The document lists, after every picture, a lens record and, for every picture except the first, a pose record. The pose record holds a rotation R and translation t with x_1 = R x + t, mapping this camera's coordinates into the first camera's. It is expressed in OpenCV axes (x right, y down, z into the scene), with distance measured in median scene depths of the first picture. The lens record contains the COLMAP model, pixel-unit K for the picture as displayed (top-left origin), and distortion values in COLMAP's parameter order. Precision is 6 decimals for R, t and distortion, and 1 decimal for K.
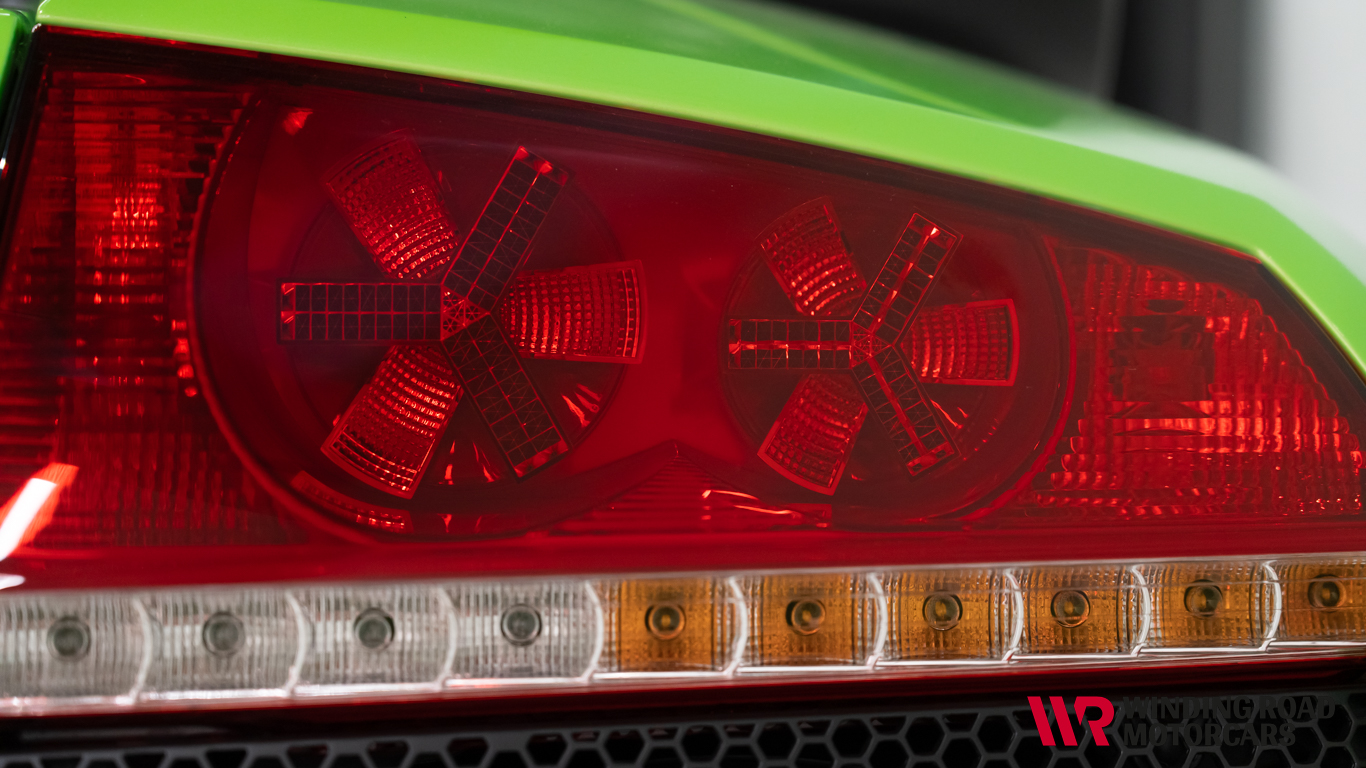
lens RADIAL K [[3956.3, 0, 683.6], [0, 3956.3, 384.7], [0, 0, 1]] dist [0.050861, 0.000000]
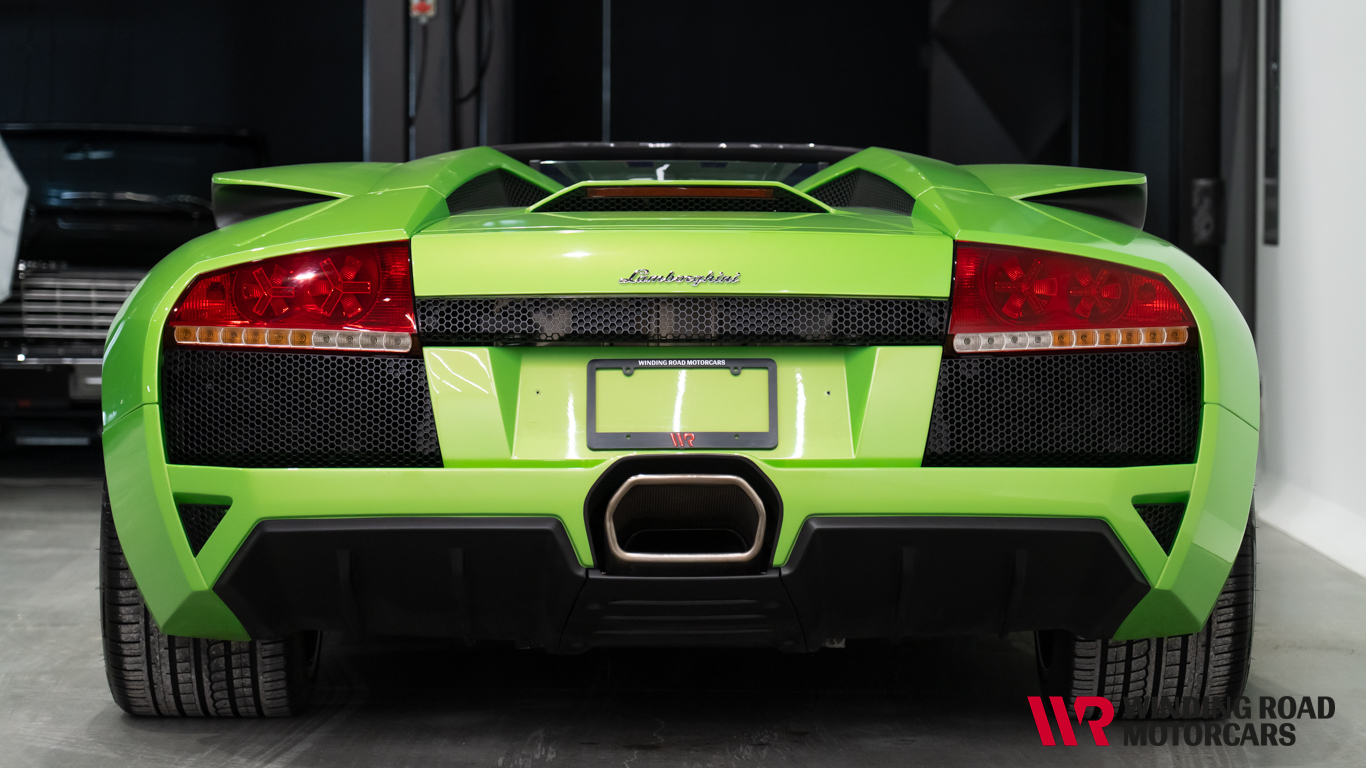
lens RADIAL K [[3956.3, 0, 686.1], [0, 3956.3, 381.3], [0, 0, 1]] dist [0.050861, 0.000000]
pose [[0.999168, -0.009866, -0.039571, -0.331717], [0.011018, 0.999519, 0.029003, -0.055231], [0.039266, -0.029415, 0.998796, -4.952605]]
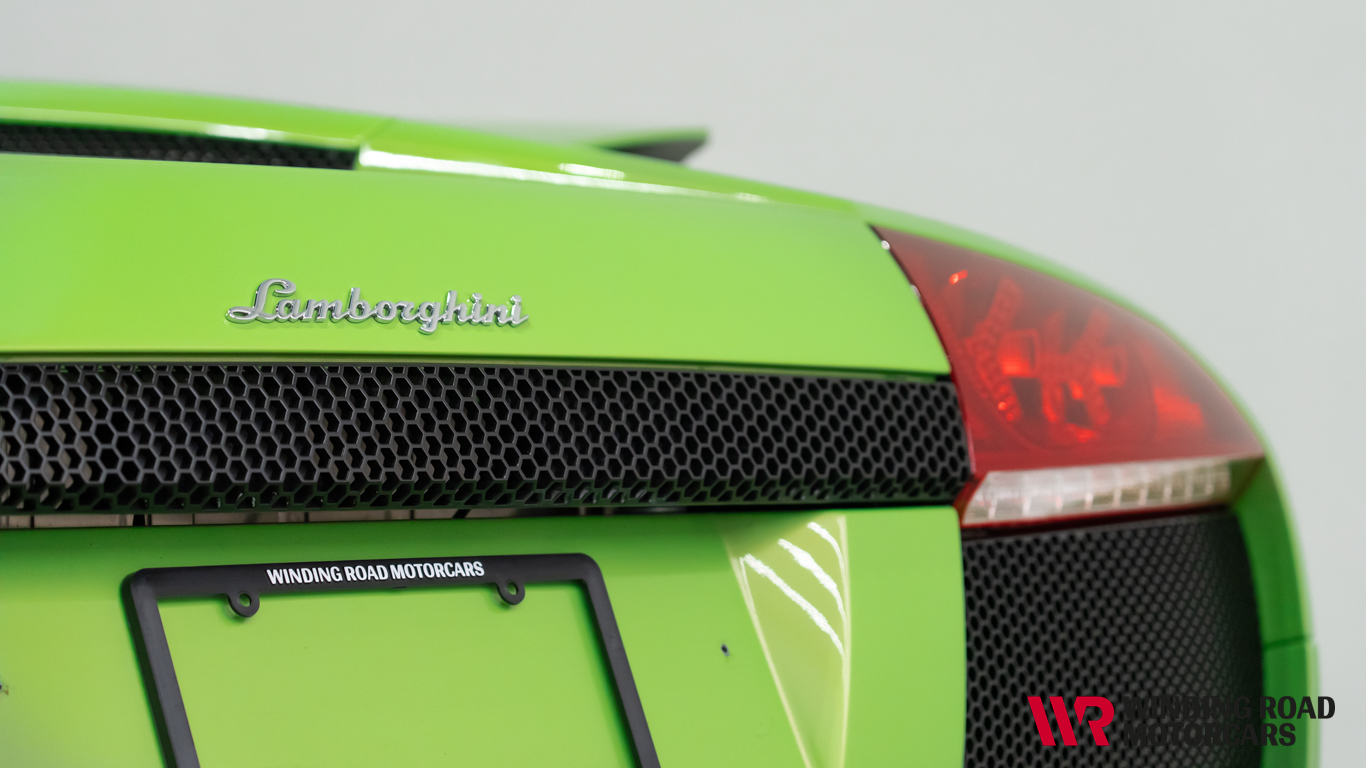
lens RADIAL K [[3956.3, 0, 685.8], [0, 3956.3, 384.1], [0, 0, 1]] dist [0.050861, 0.000000]
pose [[0.782873, -0.006796, 0.622144, -1.613584], [0.012977, 0.999901, -0.005407, 0.009450], [-0.622046, 0.012306, 0.782884, -0.686291]]
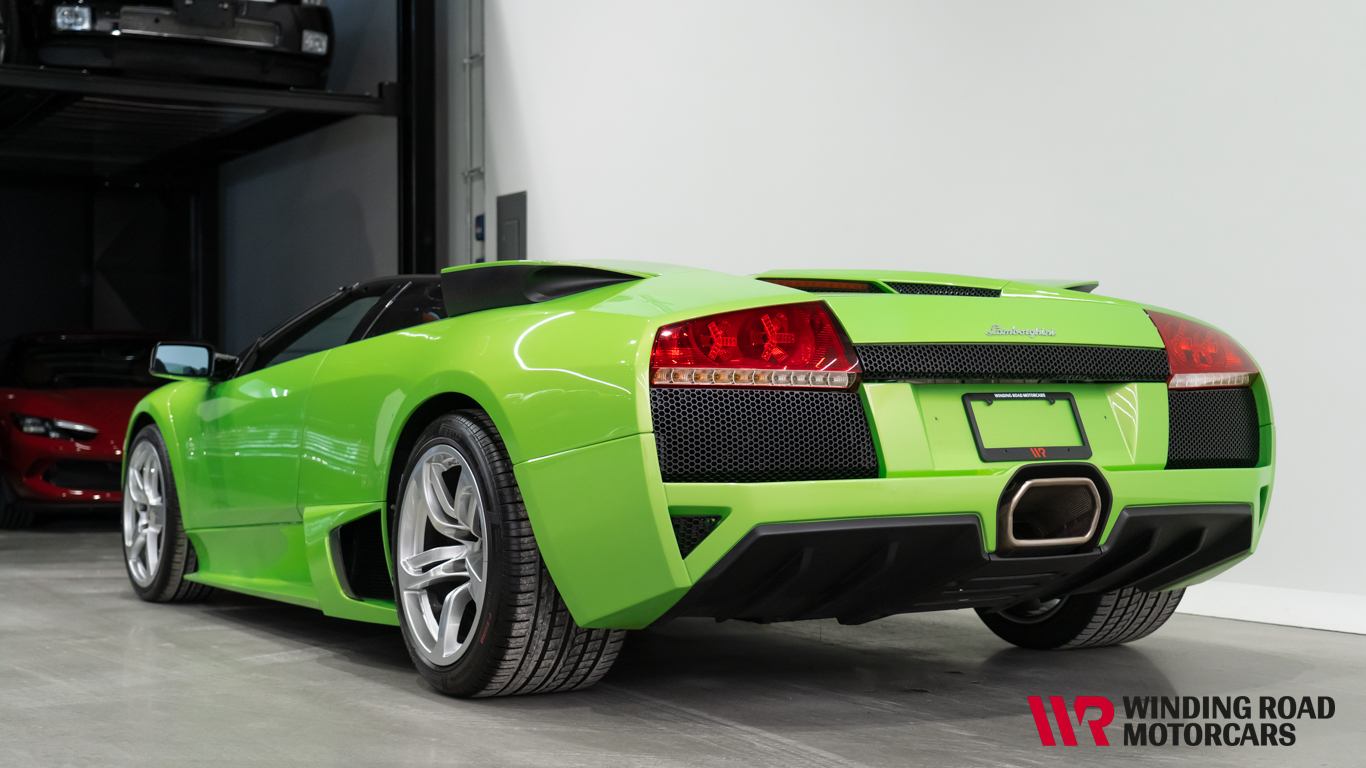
lens RADIAL K [[1969.2, 0, 674.5], [0, 1969.2, 391.5], [0, 0, 1]] dist [-0.042320, 0.000000]
pose [[0.890913, -0.013715, 0.453966, -2.902560], [0.020329, 0.999746, -0.009692, 0.102023], [-0.453718, 0.017864, 0.890966, -2.238047]]
